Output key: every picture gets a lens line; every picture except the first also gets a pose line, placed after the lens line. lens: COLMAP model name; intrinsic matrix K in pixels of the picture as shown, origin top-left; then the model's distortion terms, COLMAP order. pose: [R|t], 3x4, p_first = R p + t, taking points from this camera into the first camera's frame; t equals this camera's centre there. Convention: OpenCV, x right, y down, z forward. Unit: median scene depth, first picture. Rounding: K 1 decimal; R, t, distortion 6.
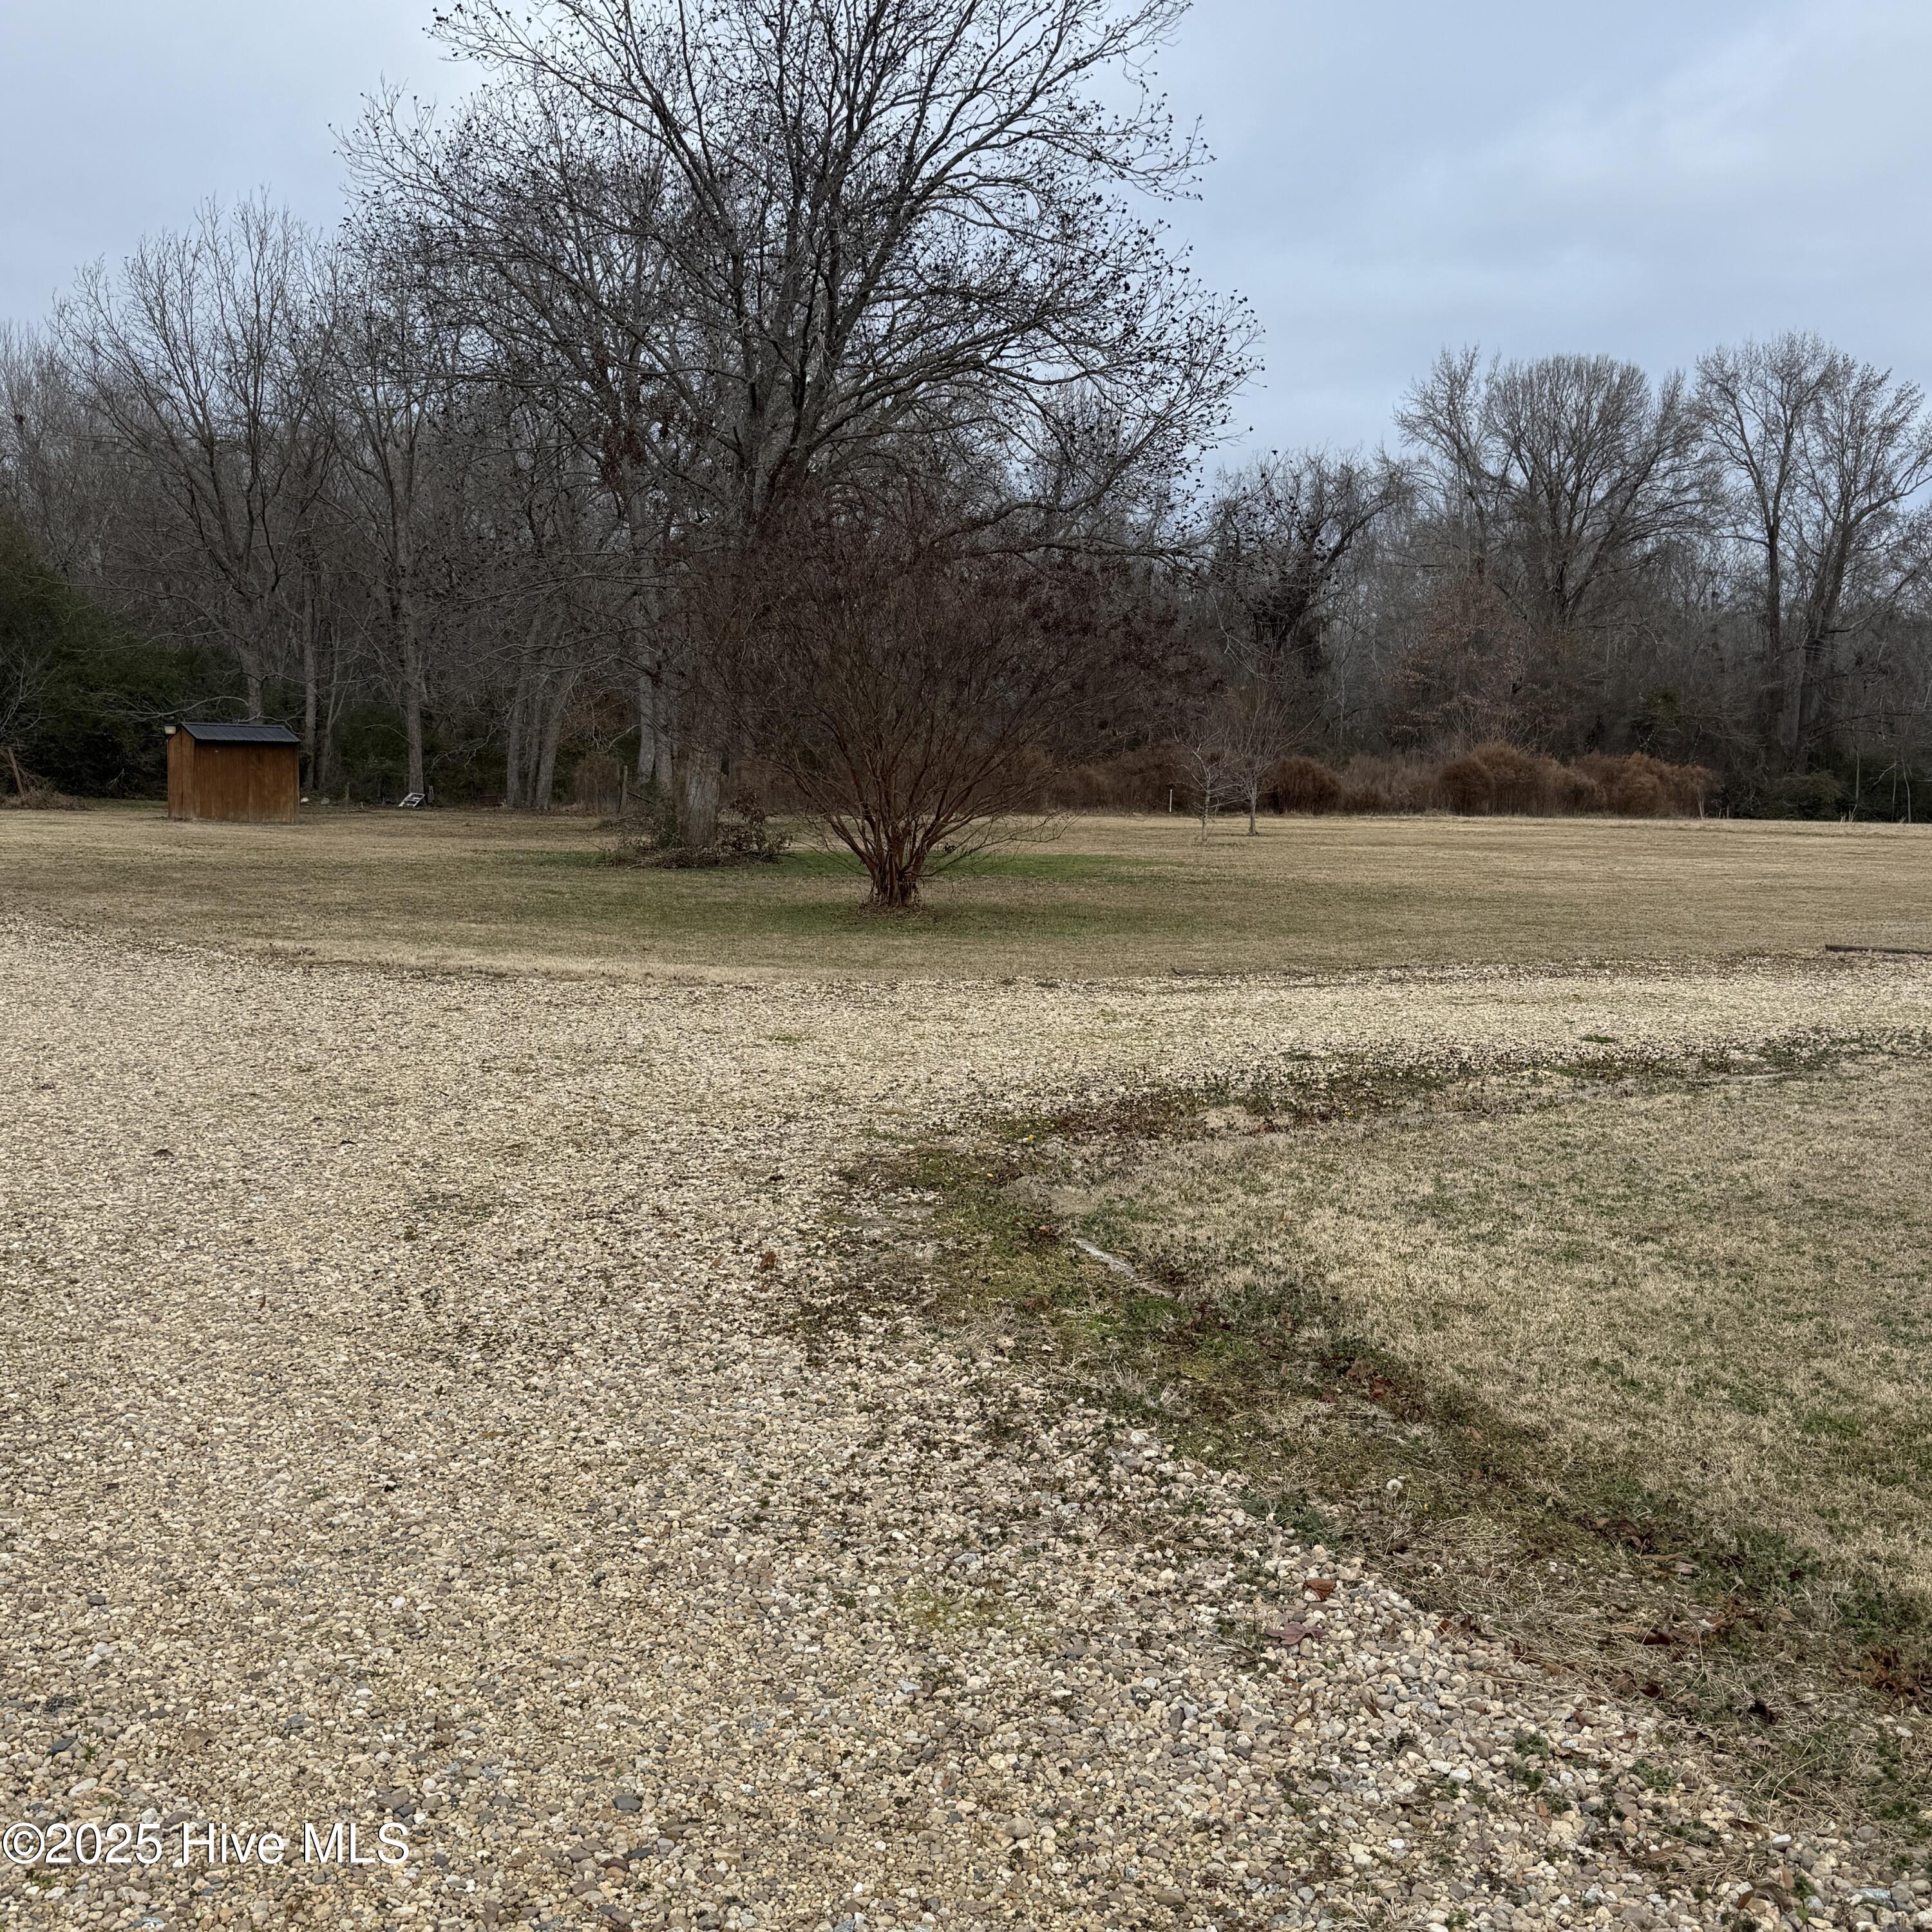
lens RADIAL K [[2101.9, 0, 966.0], [0, 2101.9, 966.0], [0, 0, 1]] dist [0.165302, -0.380981]
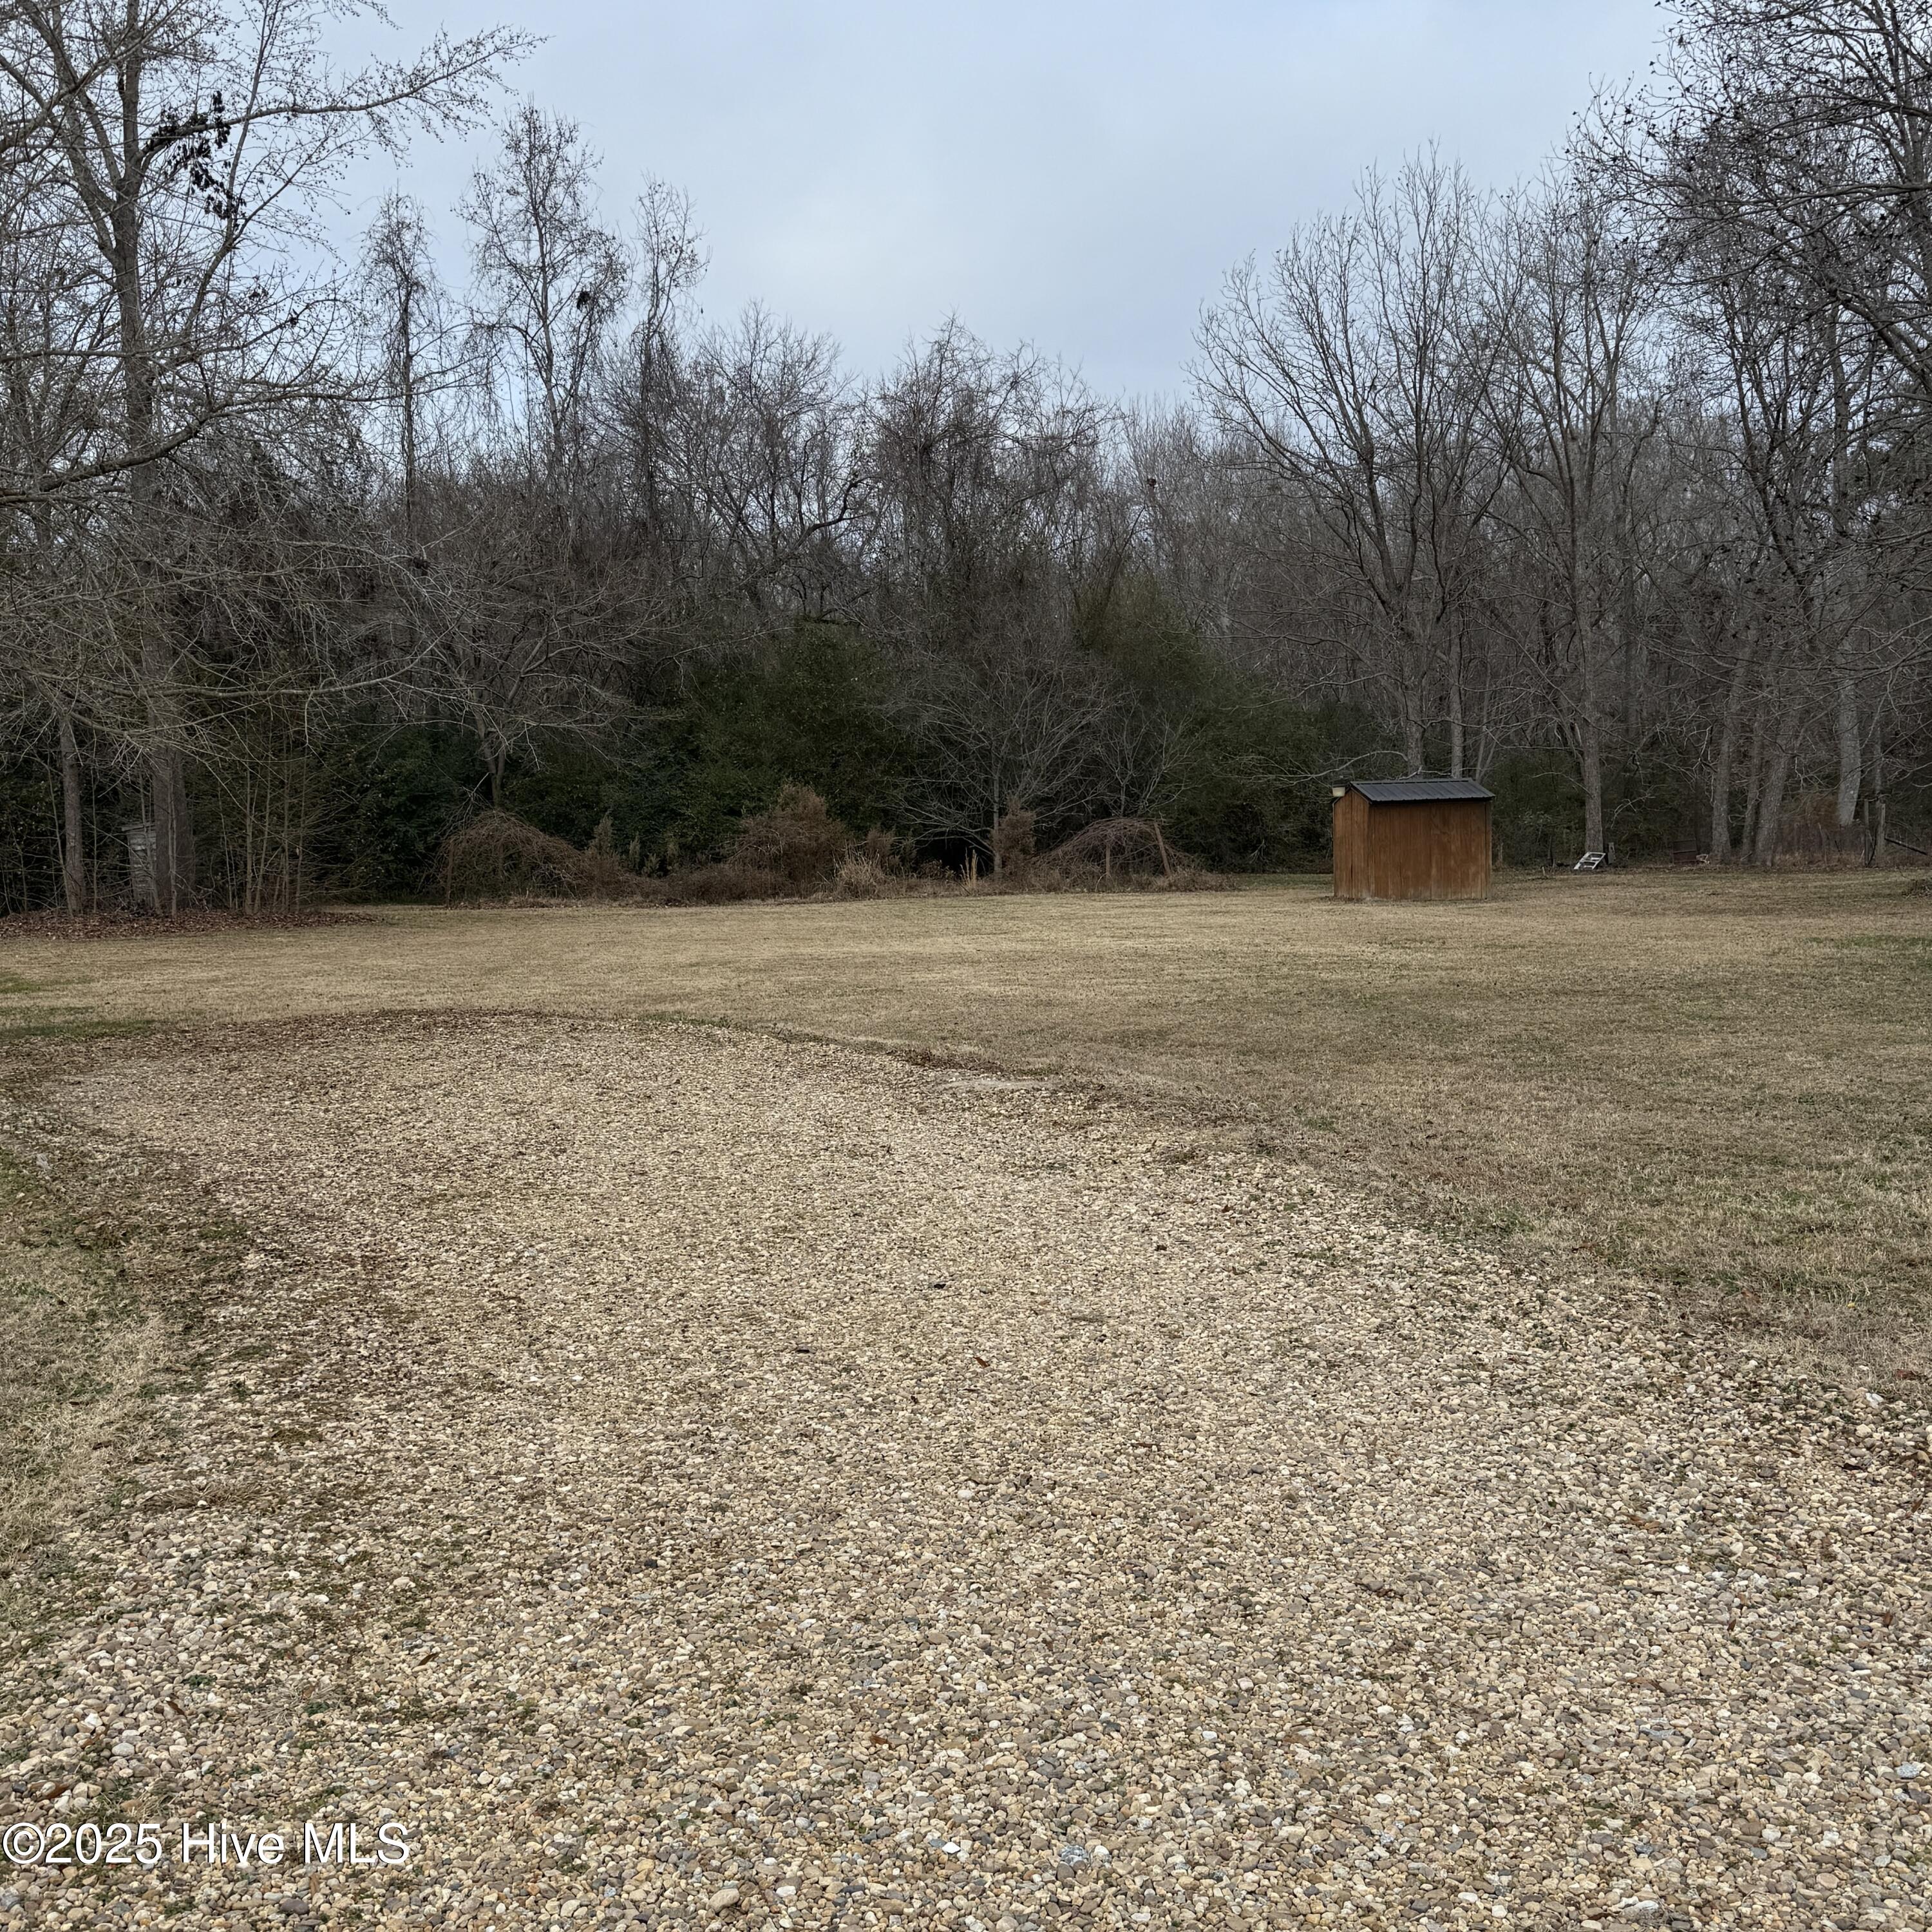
lens RADIAL K [[2101.9, 0, 966.0], [0, 2101.9, 966.0], [0, 0, 1]] dist [0.165302, -0.380981]
pose [[0.878223, -0.013884, -0.478050, -0.093149], [0.001836, 0.999669, -0.025660, -0.019151], [0.478248, 0.021658, 0.877958, 0.183687]]
